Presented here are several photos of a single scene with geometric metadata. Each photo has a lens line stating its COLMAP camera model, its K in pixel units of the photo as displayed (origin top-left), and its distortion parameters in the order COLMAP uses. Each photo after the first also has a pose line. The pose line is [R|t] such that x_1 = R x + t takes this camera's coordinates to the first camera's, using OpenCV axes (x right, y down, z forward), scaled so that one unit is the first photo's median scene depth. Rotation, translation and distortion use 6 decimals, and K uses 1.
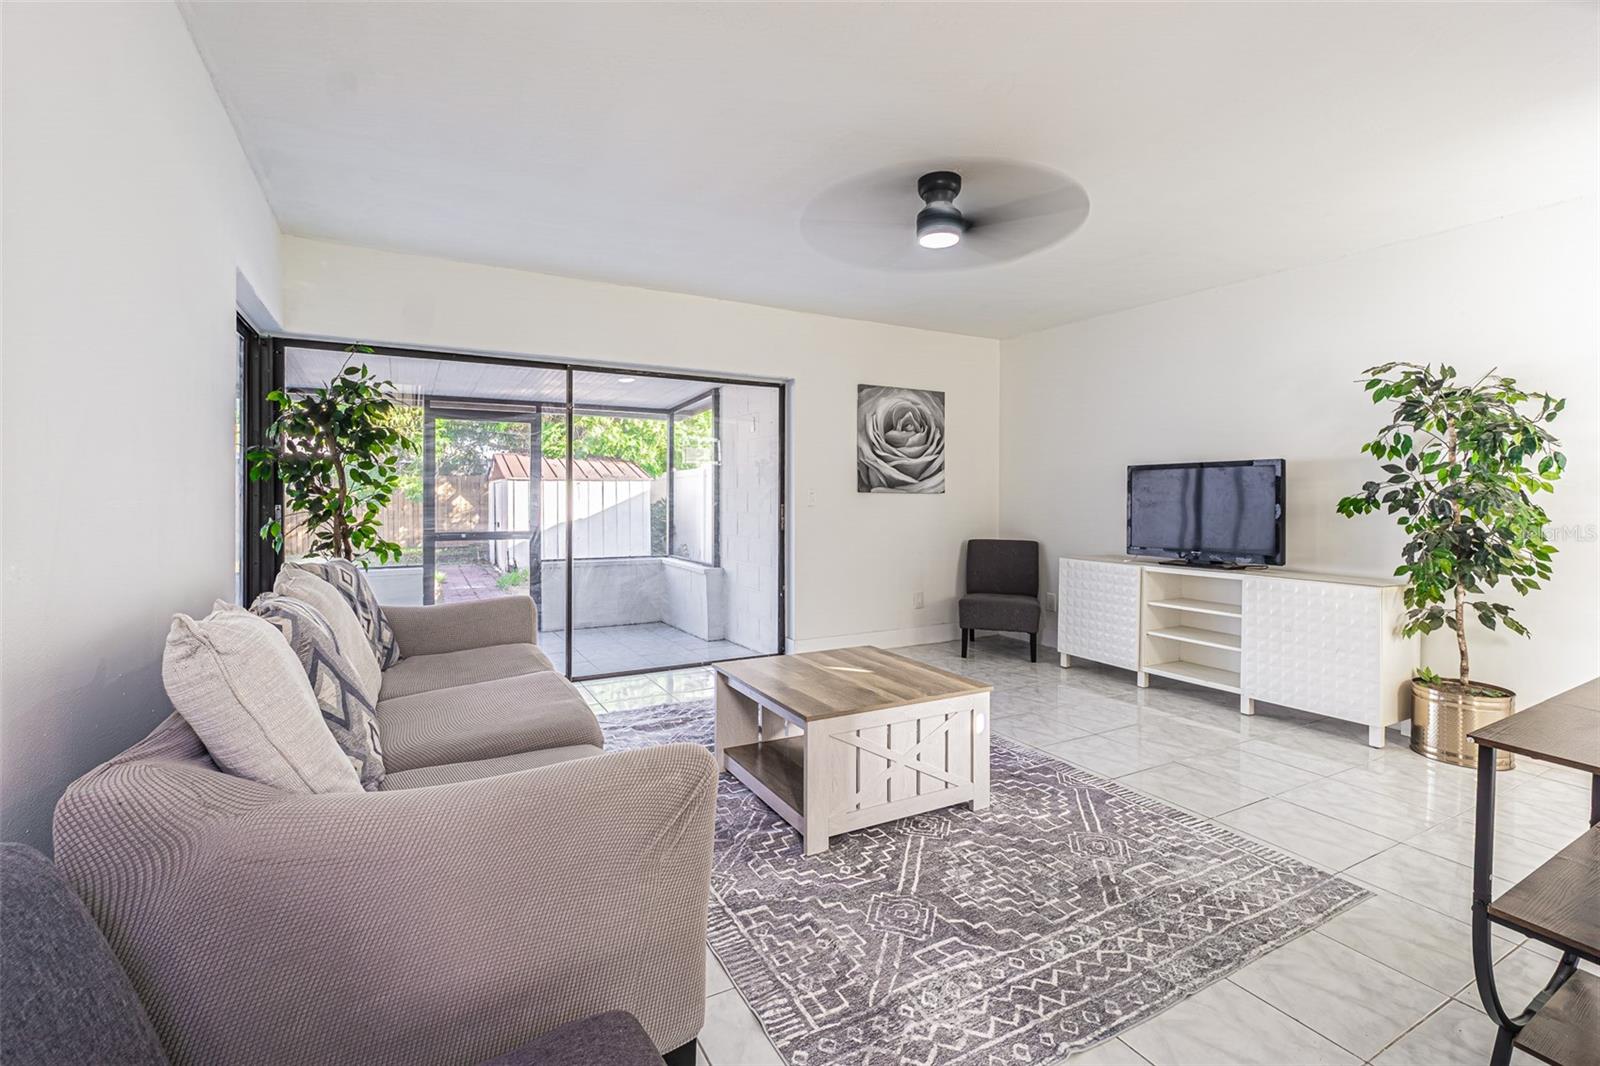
lens RADIAL K [[689.1, 0, 797.1], [0, 689.1, 519.9], [0, 0, 1]] dist [0.002634, 0.000426]
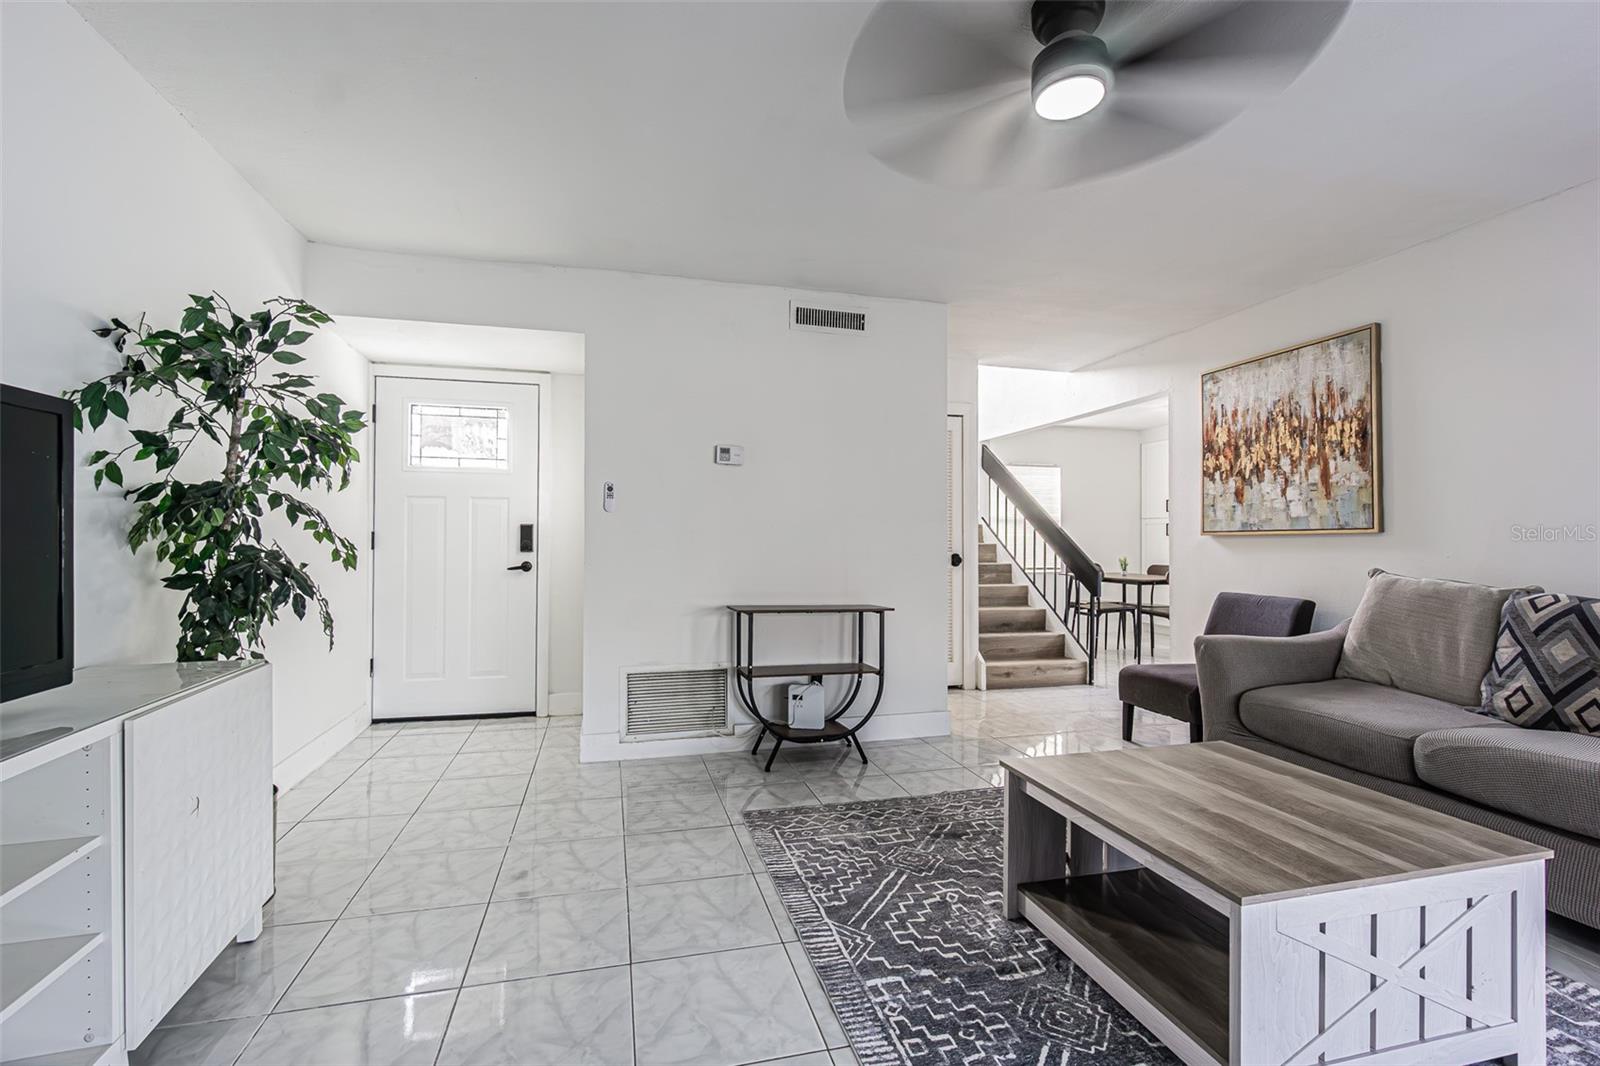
lens RADIAL K [[689.1, 0, 796.2], [0, 689.1, 531.6], [0, 0, 1]] dist [0.002634, 0.000426]
pose [[-0.971104, -0.005617, 0.238590, 0.345112], [-0.000007, 0.999724, 0.023509, -0.037525], [-0.238656, 0.022828, -0.970836, 1.927761]]
